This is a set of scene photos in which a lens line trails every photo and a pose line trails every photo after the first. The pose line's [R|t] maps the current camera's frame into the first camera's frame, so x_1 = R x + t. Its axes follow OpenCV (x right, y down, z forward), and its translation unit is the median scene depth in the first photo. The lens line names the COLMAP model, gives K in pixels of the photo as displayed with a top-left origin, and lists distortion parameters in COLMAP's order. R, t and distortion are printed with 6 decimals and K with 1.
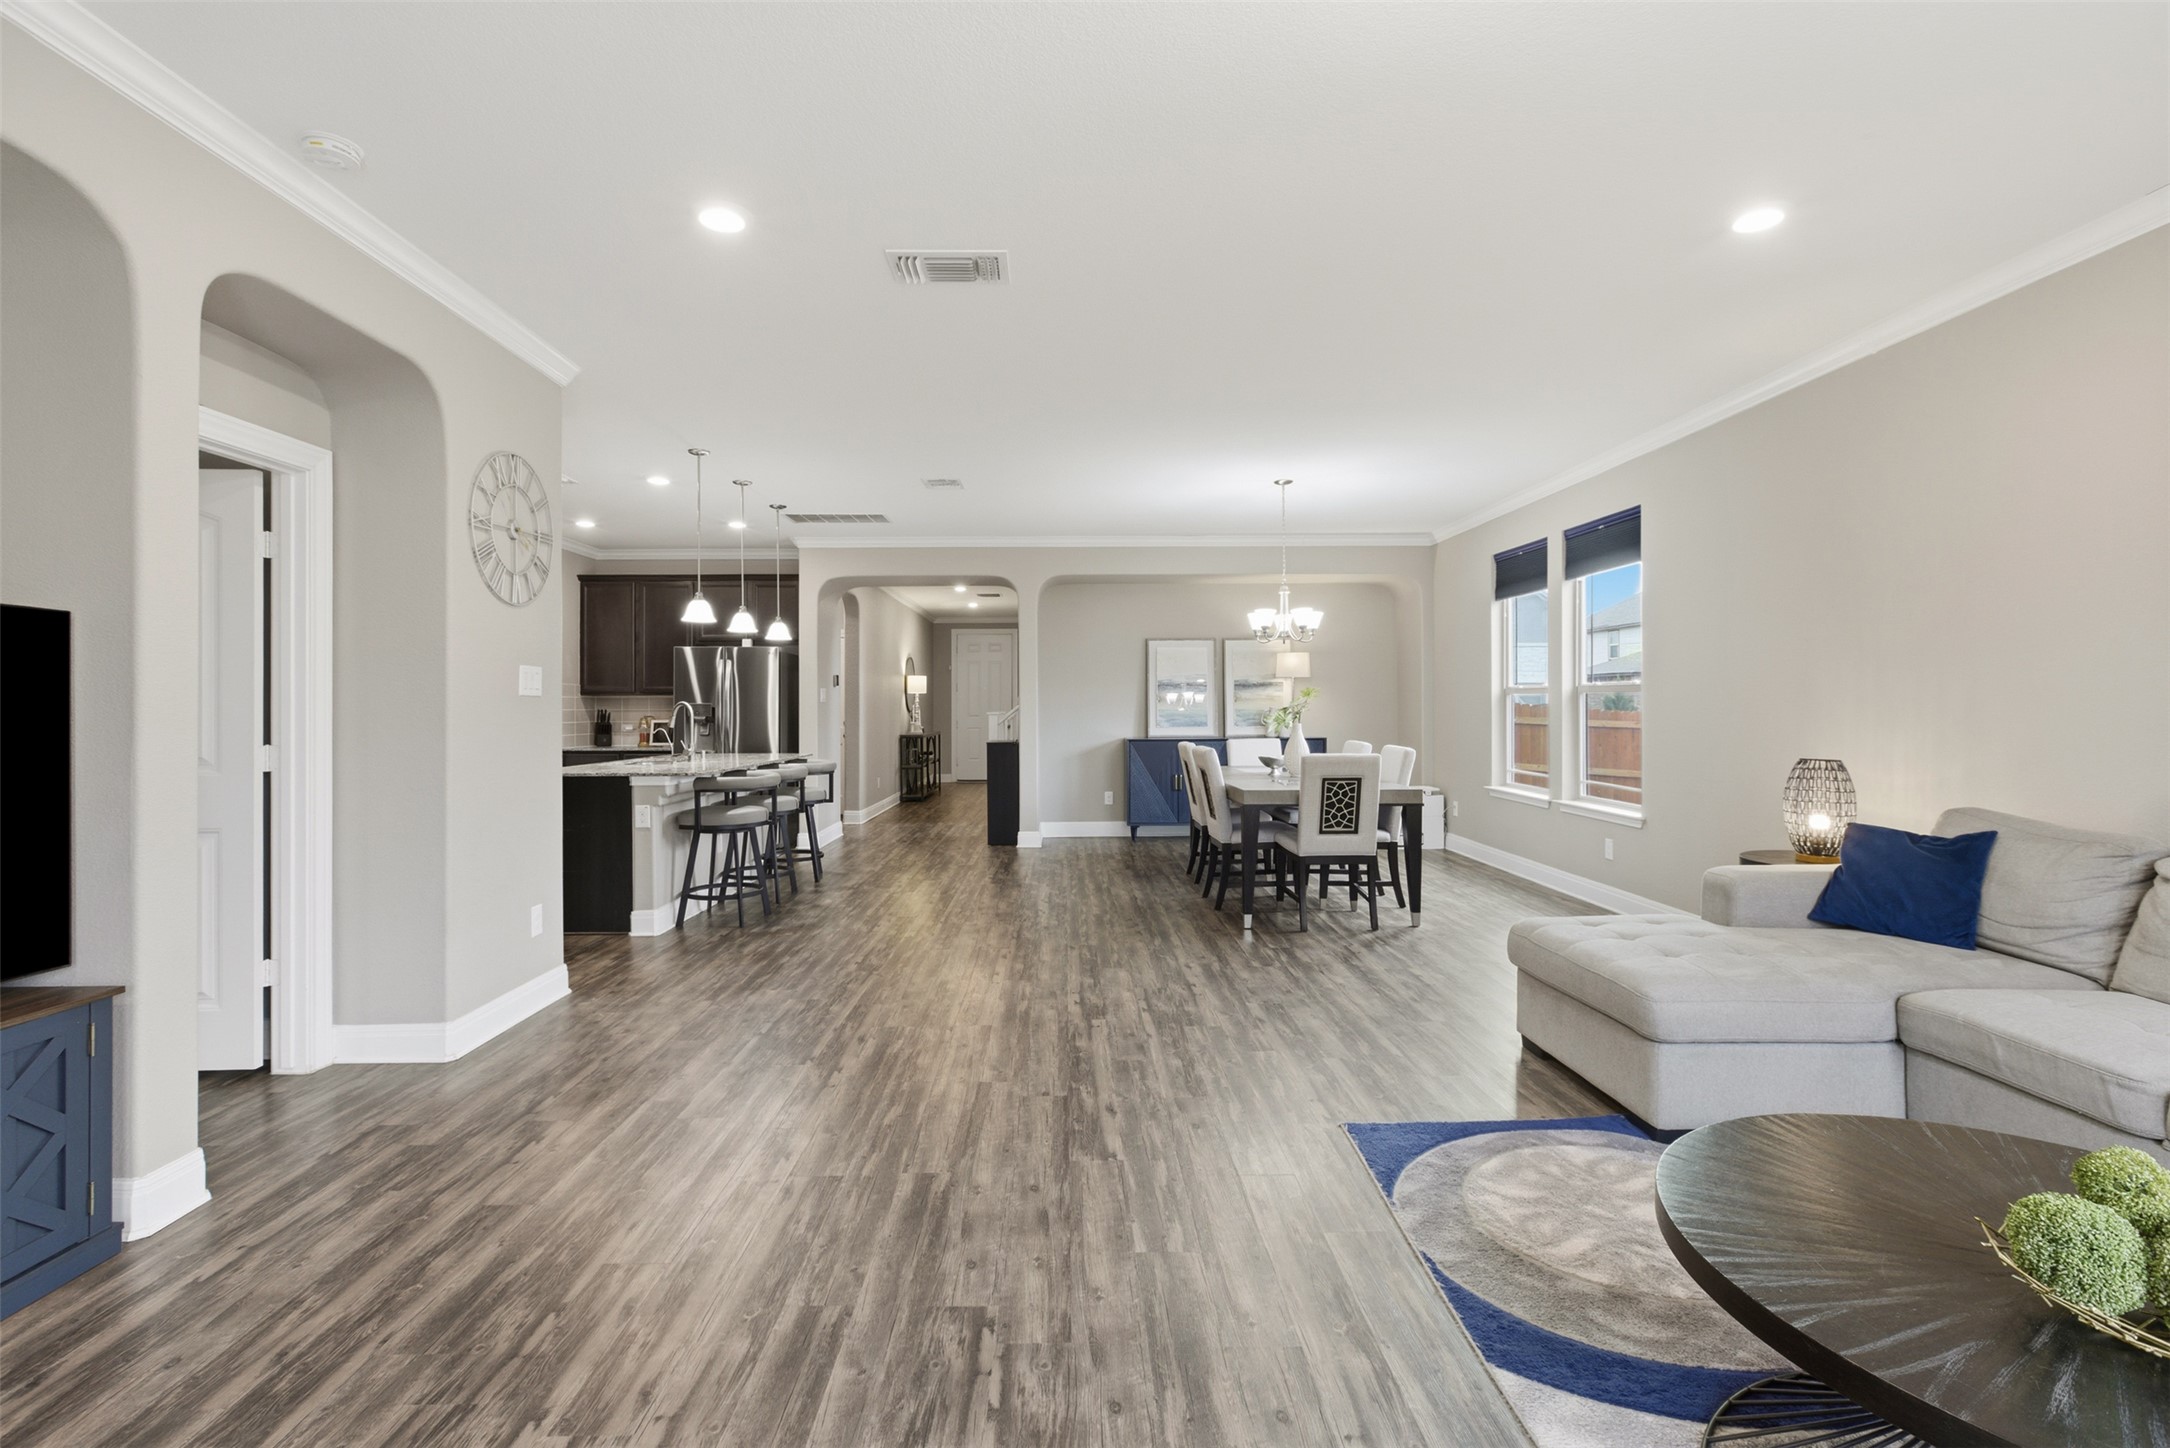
lens RADIAL K [[984.3, 0, 1094.7], [0, 984.3, 711.0], [0, 0, 1]] dist [-0.010214, 0.004580]
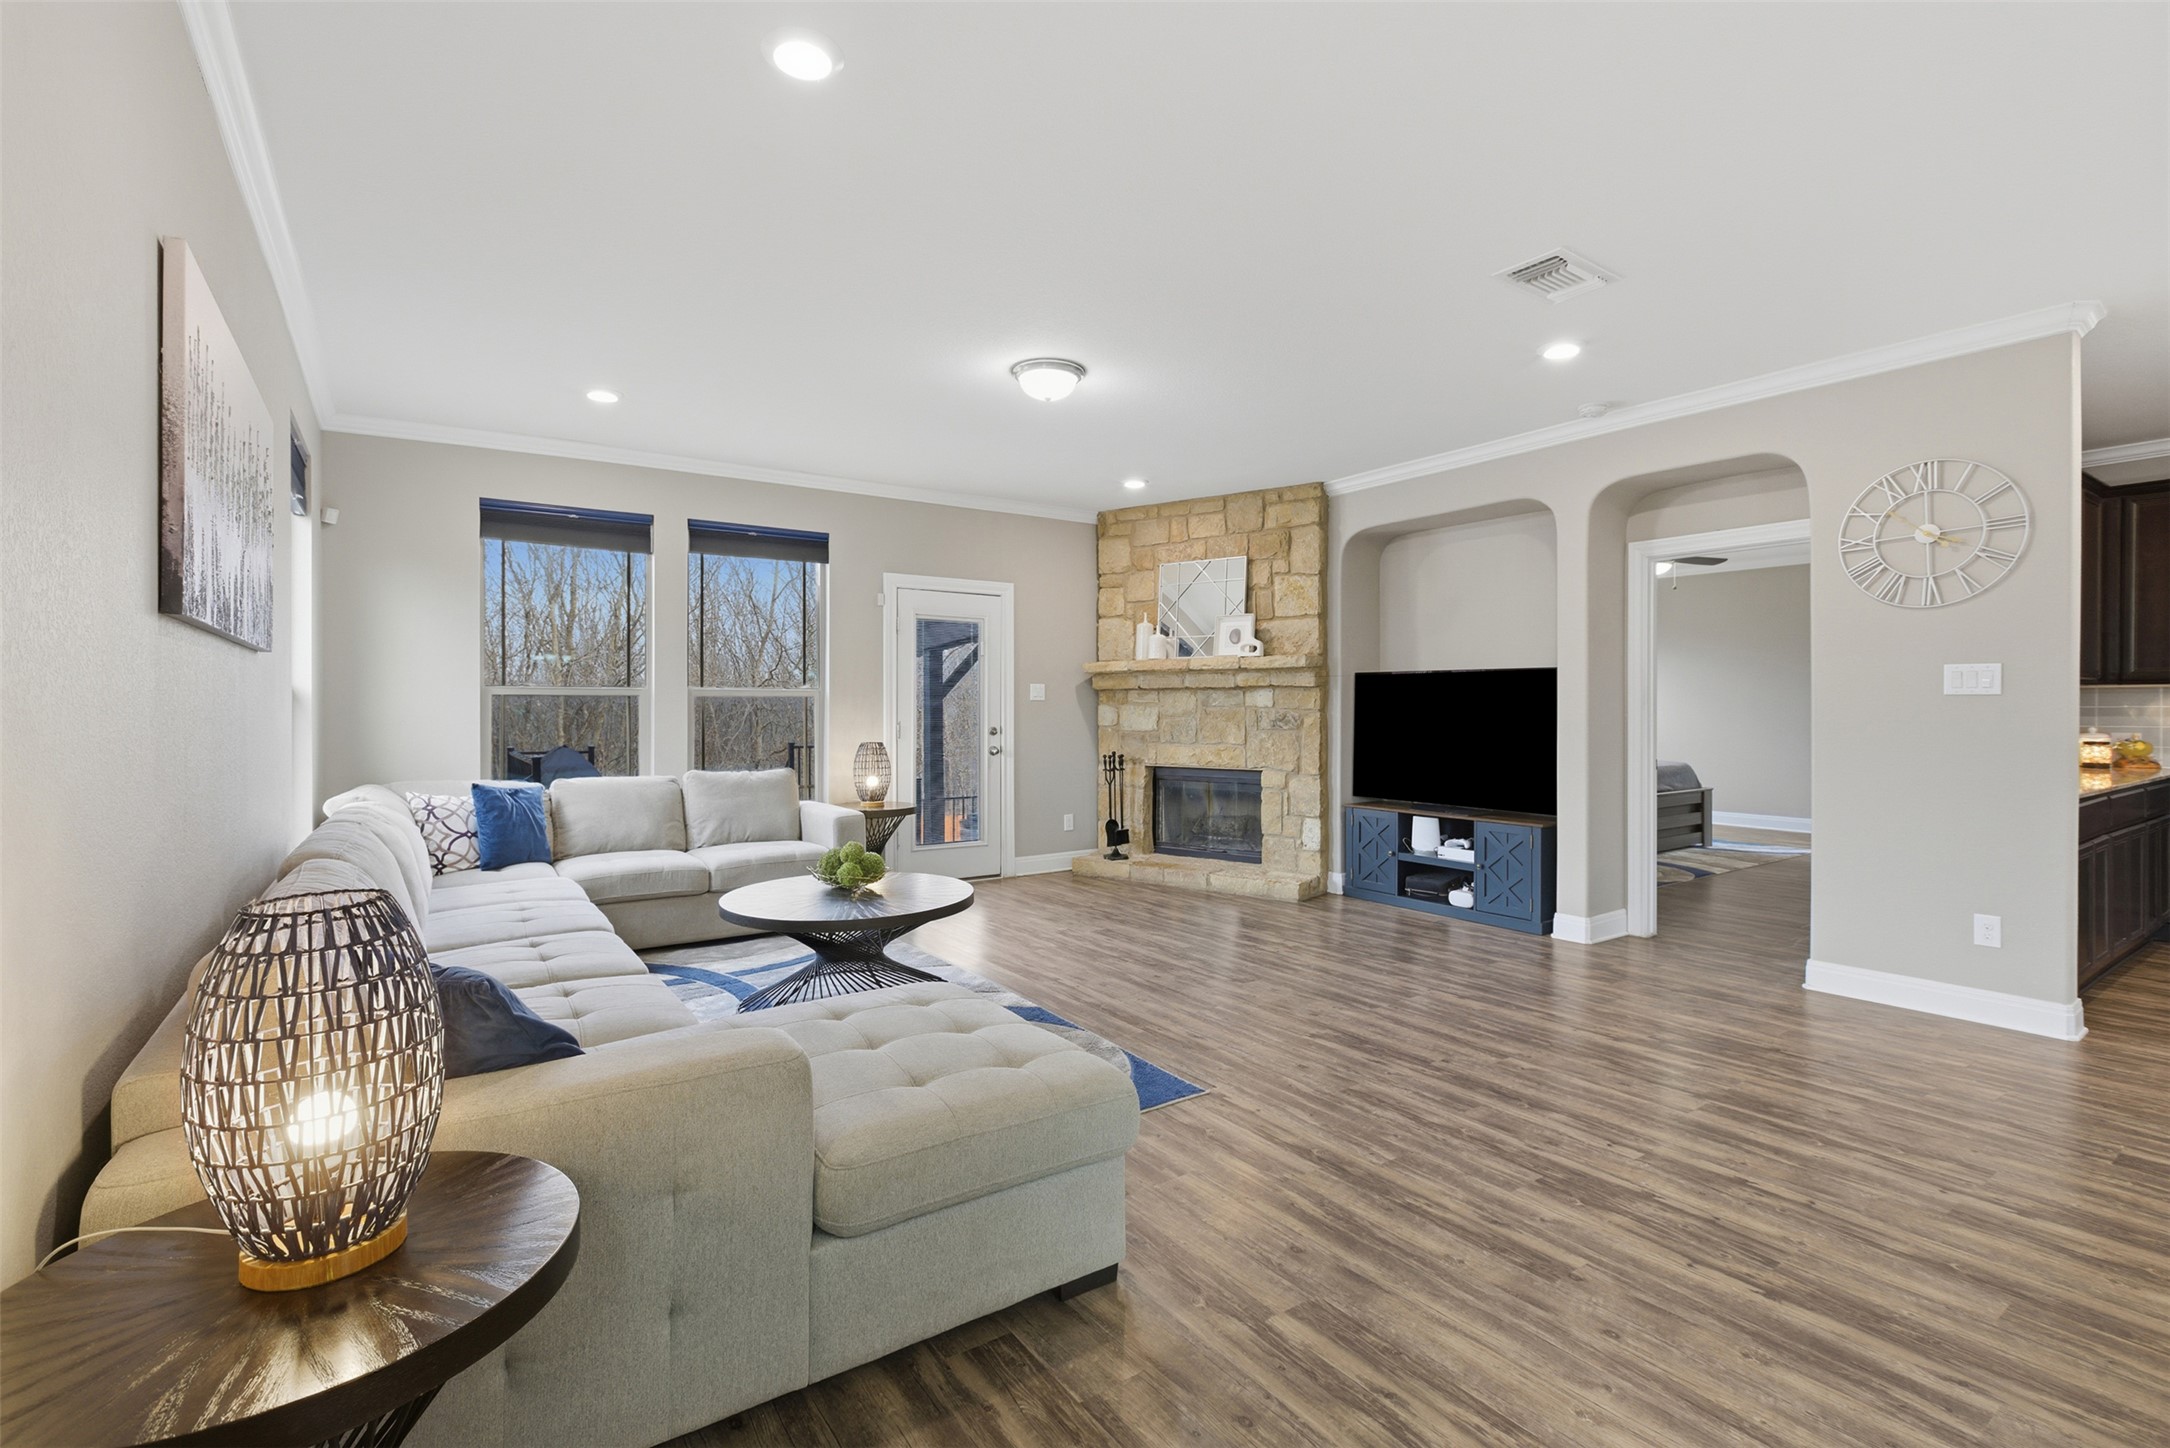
lens RADIAL K [[984.3, 0, 1089.7], [0, 984.3, 715.6], [0, 0, 1]] dist [-0.010214, 0.004580]
pose [[-0.836252, 0.007659, -0.548292, 0.949719], [0.002774, 0.999949, 0.009737, -0.010819], [0.548338, 0.006622, -0.836231, 1.822841]]
